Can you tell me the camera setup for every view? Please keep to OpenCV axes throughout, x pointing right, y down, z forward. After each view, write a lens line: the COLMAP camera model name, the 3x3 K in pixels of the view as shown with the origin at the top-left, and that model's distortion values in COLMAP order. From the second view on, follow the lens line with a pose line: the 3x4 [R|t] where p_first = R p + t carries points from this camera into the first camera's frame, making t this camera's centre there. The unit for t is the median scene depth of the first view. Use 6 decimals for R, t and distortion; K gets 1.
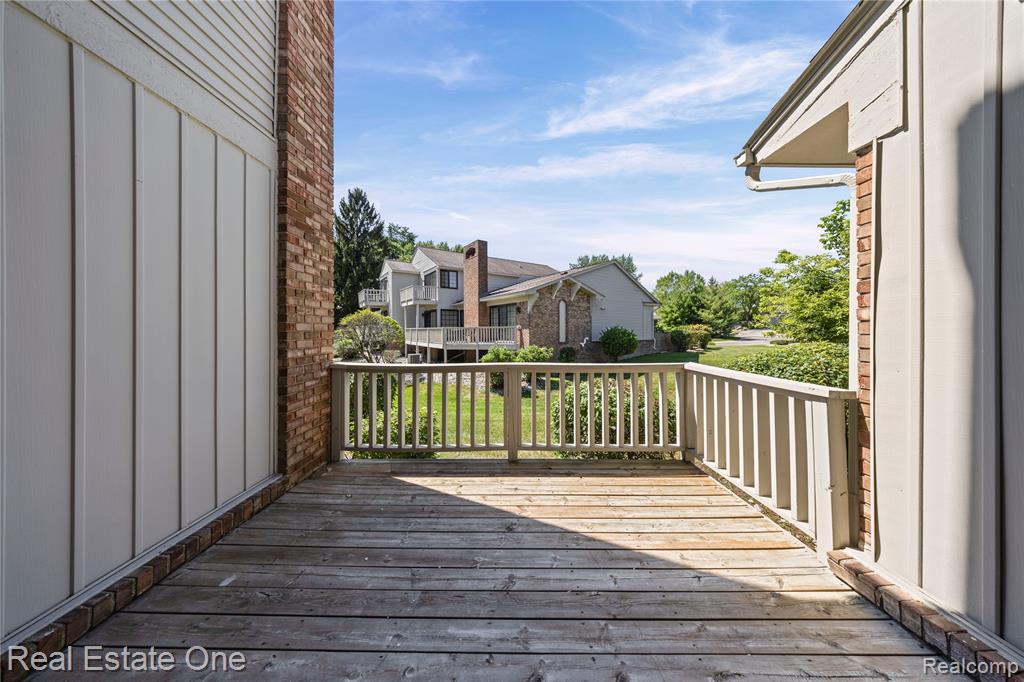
lens RADIAL K [[309.4, 0, 512.6], [0, 309.4, 331.6], [0, 0, 1]] dist [-0.000734, -0.000006]
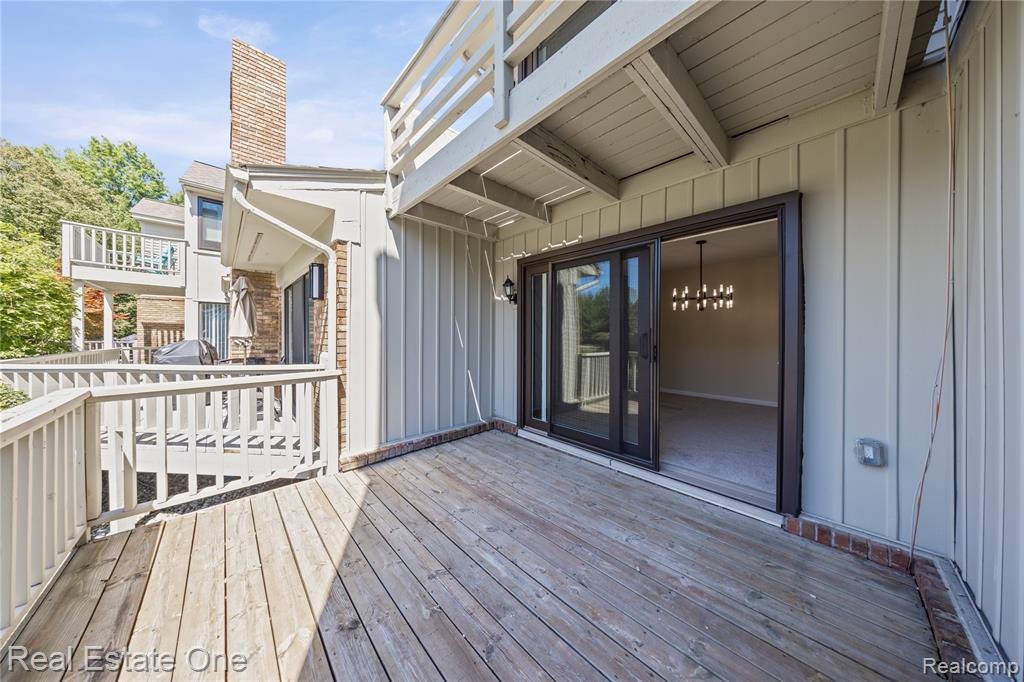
lens RADIAL K [[309.4, 0, 510.1], [0, 309.4, 336.6], [0, 0, 1]] dist [-0.000734, -0.000006]
pose [[-0.689477, 0.004166, 0.724296, -0.178781], [0.006245, 0.999980, 0.000193, 0.000138], [-0.724281, 0.004656, -0.689489, 0.291816]]
